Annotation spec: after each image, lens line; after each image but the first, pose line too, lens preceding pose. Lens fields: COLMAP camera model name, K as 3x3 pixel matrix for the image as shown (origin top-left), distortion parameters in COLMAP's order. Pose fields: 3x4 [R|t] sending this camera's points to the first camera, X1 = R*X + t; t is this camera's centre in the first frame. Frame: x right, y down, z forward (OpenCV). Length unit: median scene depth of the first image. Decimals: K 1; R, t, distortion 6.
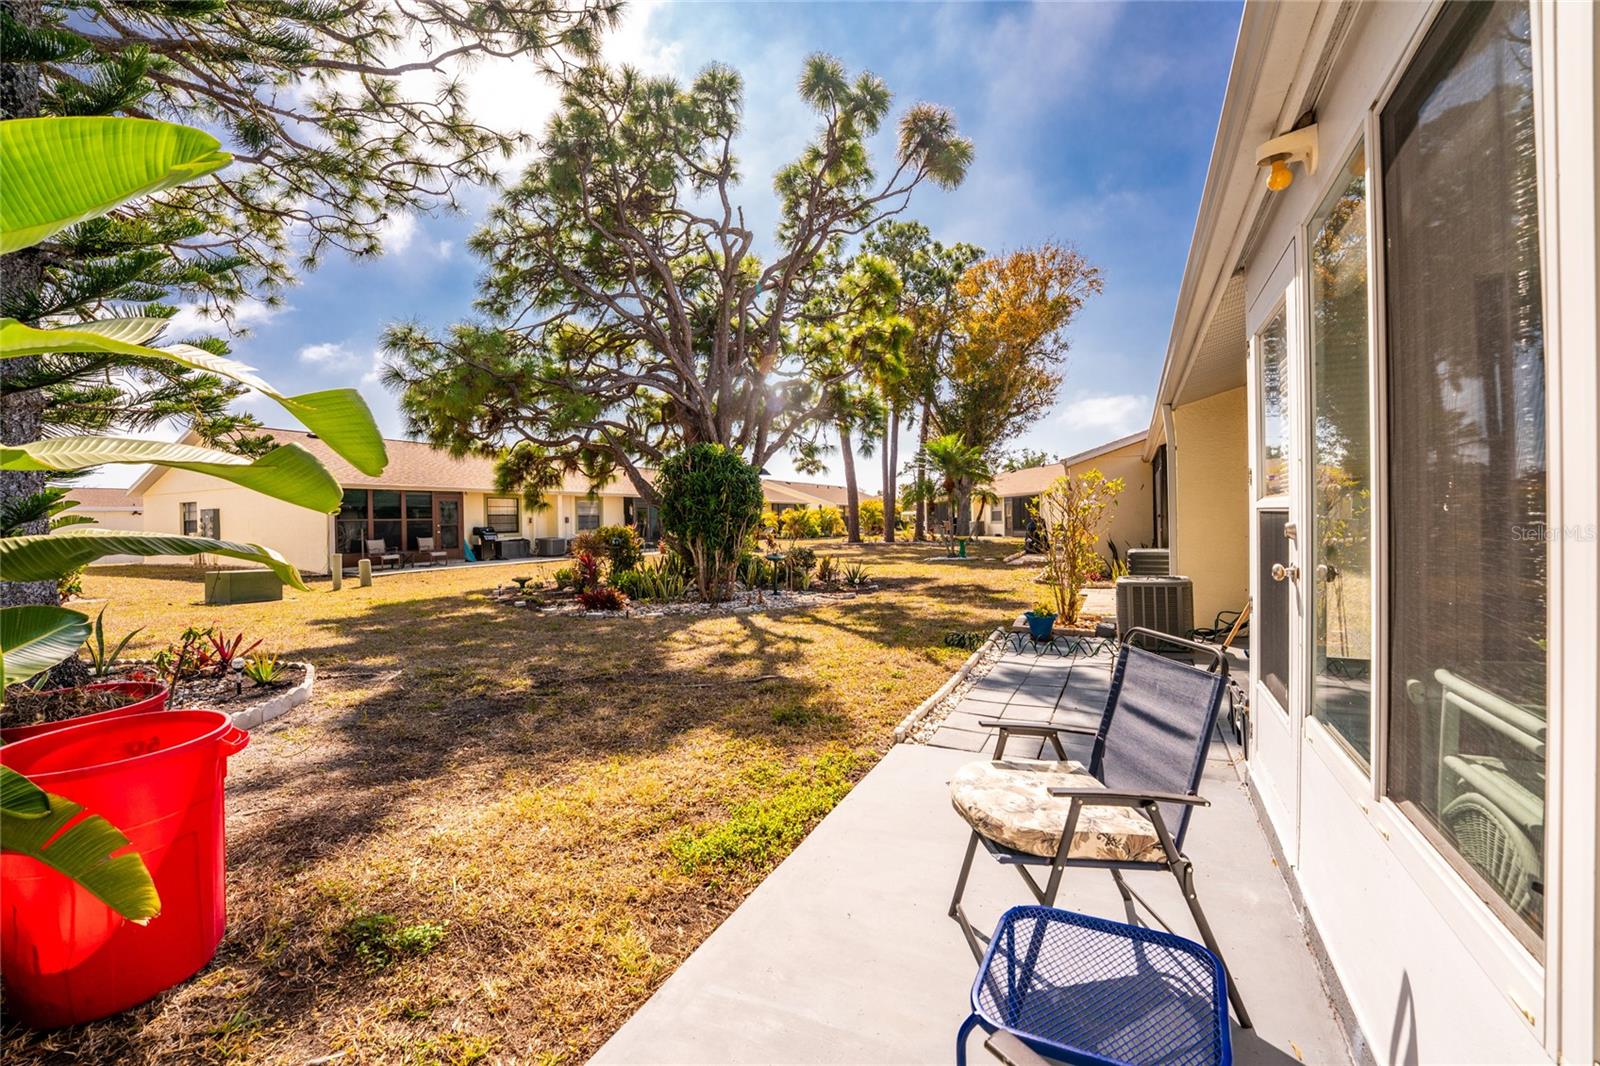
lens RADIAL K [[674.7, 0, 801.4], [0, 674.7, 522.0], [0, 0, 1]] dist [-0.002479, -0.000152]
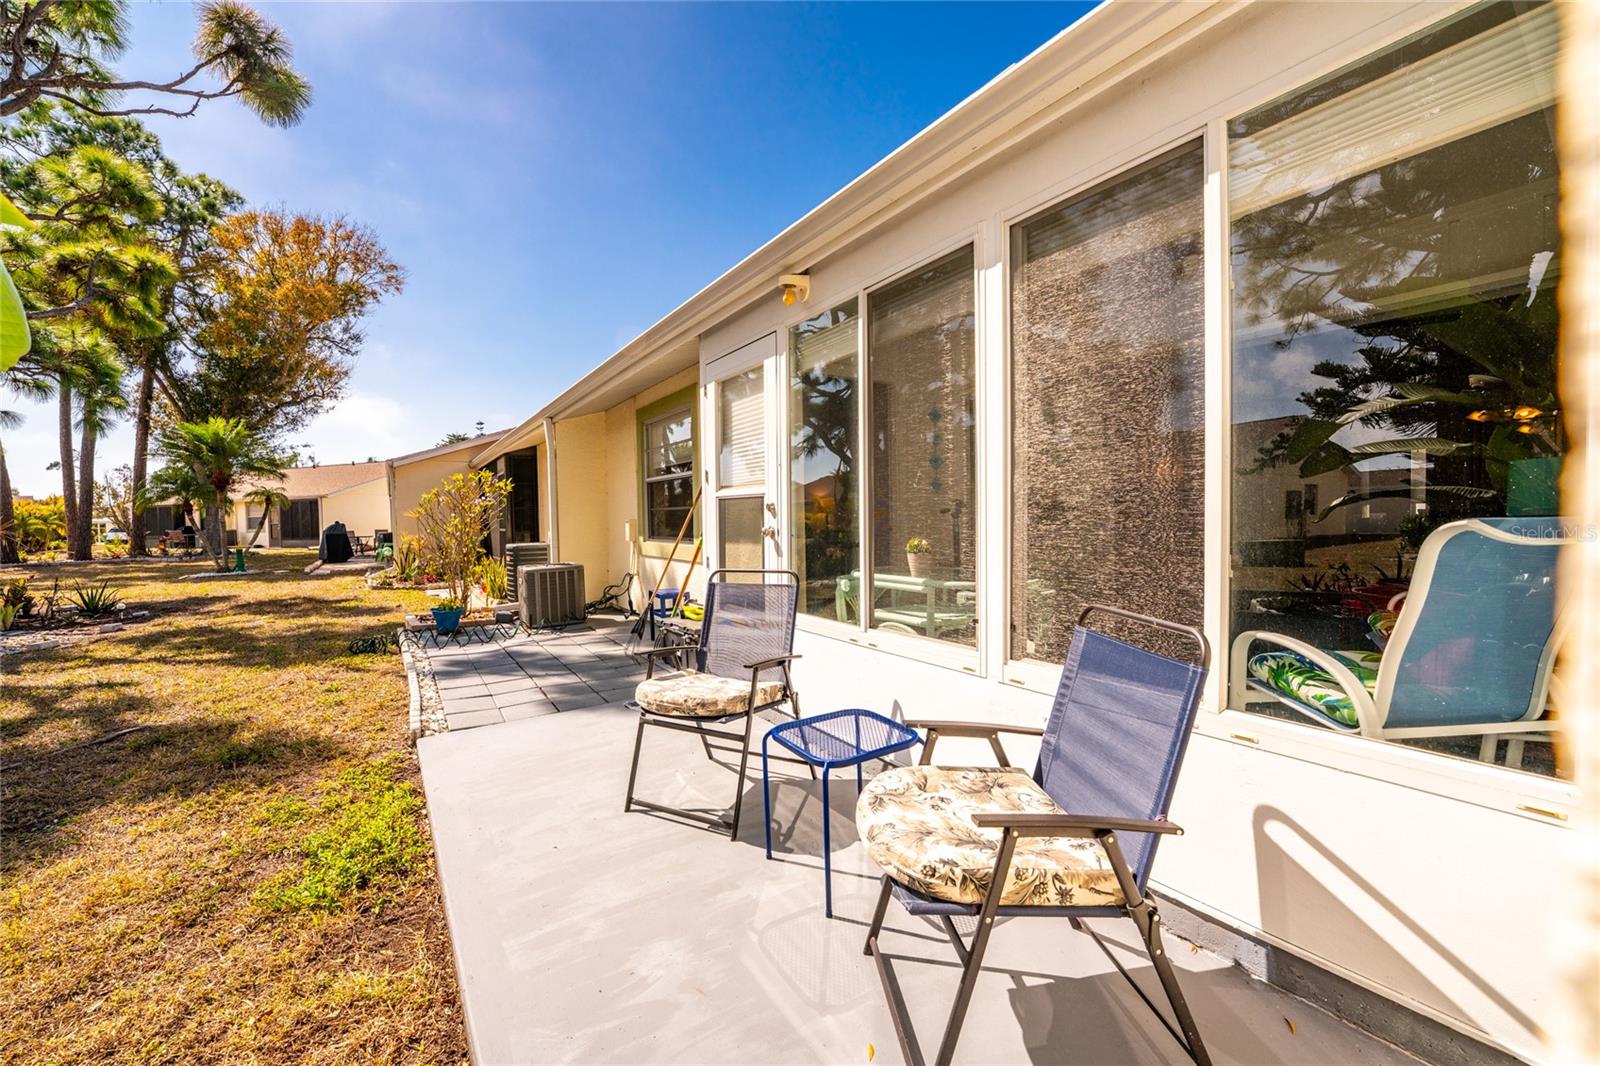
lens RADIAL K [[660.3, 0, 800.0], [0, 660.3, 533.0], [0, 0, 1]] dist [-0.000756, -0.000205]
pose [[0.520602, -0.019857, 0.853569, -0.113608], [0.018579, 0.999756, 0.011927, 0.011916], [-0.853597, 0.009649, 0.520844, 0.017595]]
